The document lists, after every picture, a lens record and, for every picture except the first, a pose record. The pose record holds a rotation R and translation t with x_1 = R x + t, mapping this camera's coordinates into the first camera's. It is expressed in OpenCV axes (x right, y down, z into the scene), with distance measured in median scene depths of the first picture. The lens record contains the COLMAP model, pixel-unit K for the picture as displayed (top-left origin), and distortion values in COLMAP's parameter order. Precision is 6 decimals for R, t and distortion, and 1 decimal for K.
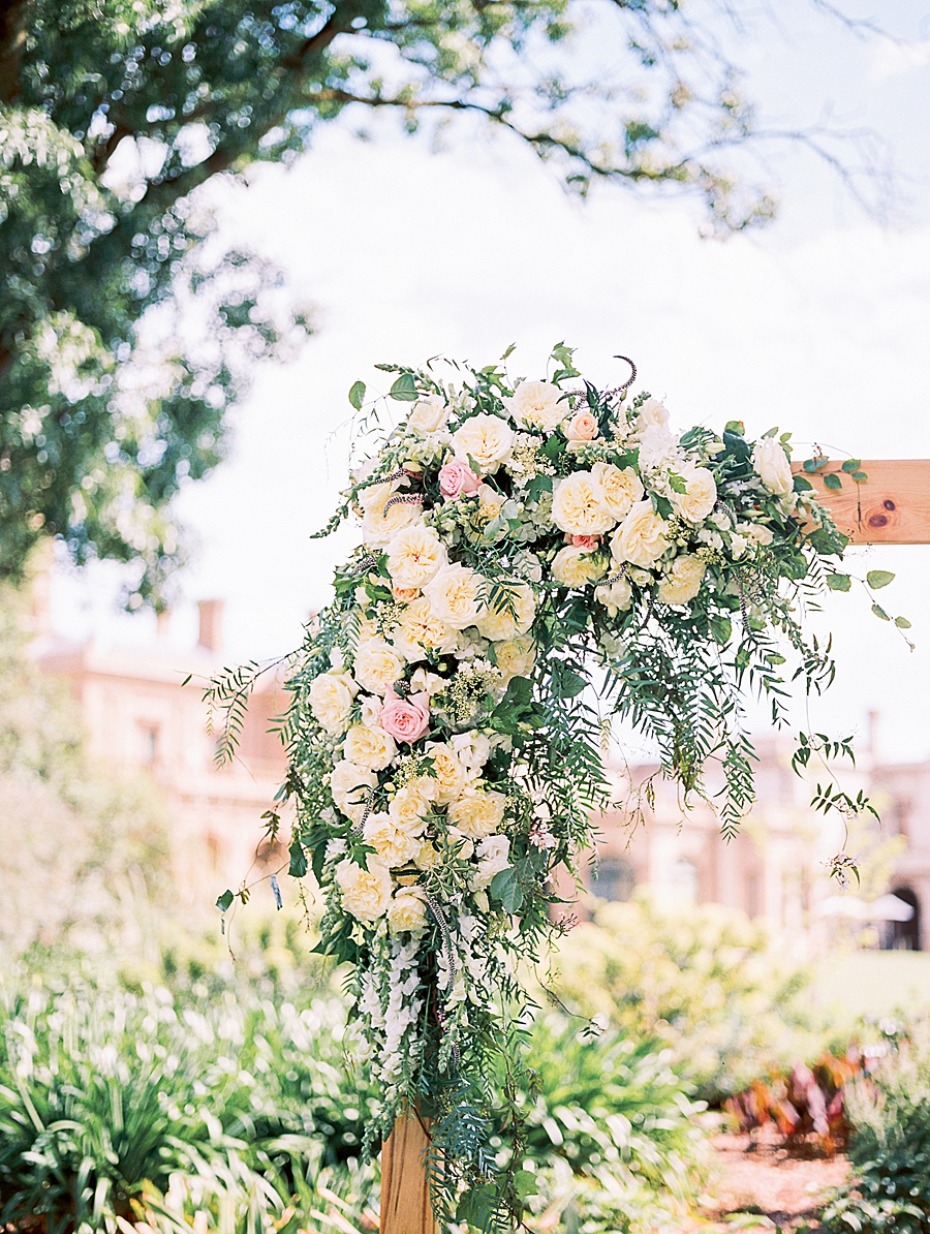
lens RADIAL K [[1790.4, 0, 465.0], [0, 1790.4, 617.0], [0, 0, 1]] dist [-0.057692, 0.062209]
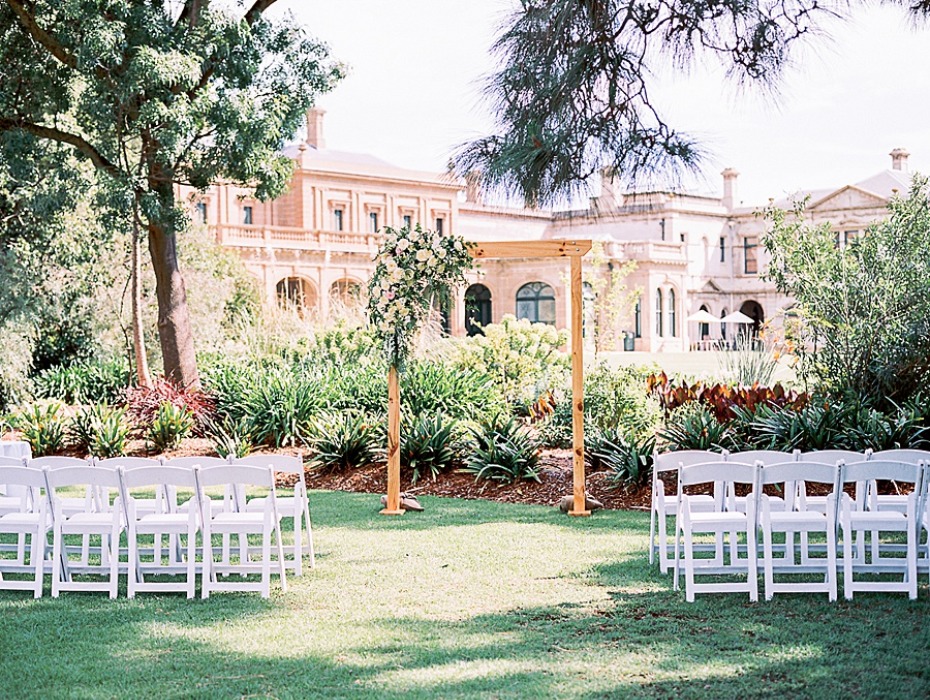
lens RADIAL K [[1727.1, 0, 465.0], [0, 1727.1, 350.0], [0, 0, 1]] dist [0.290173, -0.119033]
pose [[0.999614, -0.024399, 0.013292, 0.118844], [0.021674, 0.984078, 0.176412, -0.698125], [-0.017385, -0.176056, 0.984227, -4.189744]]
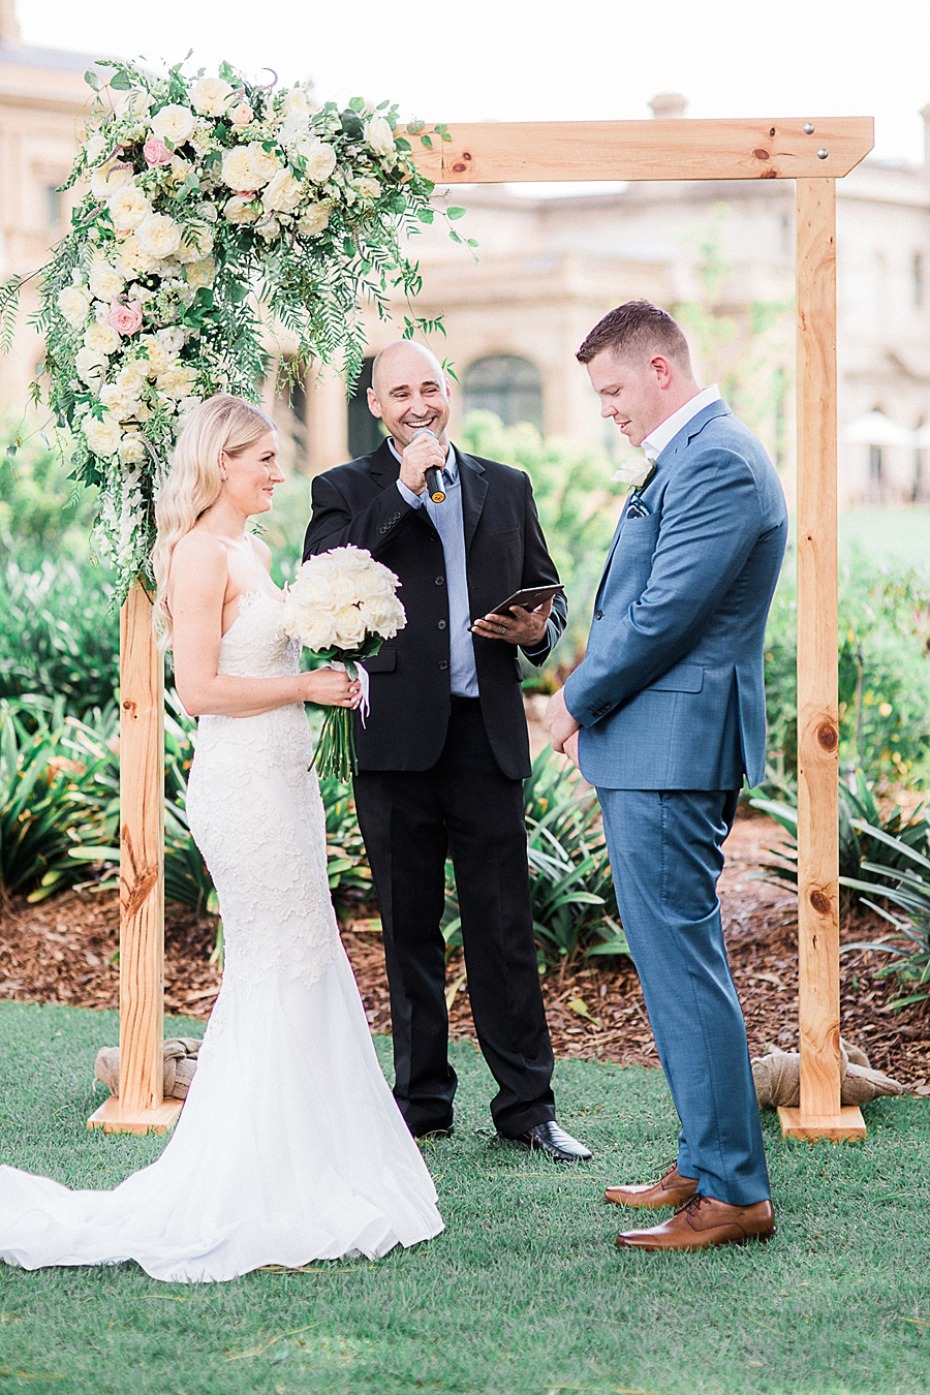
lens RADIAL K [[3333.7, 0, 465.0], [0, 3333.7, 697.5], [0, 0, 1]] dist [0.289091, -6.362987]
pose [[0.998377, -0.024332, 0.051495, 0.094239], [0.011584, 0.972002, 0.234688, -0.277956], [-0.055764, -0.233711, 0.970706, -1.723890]]
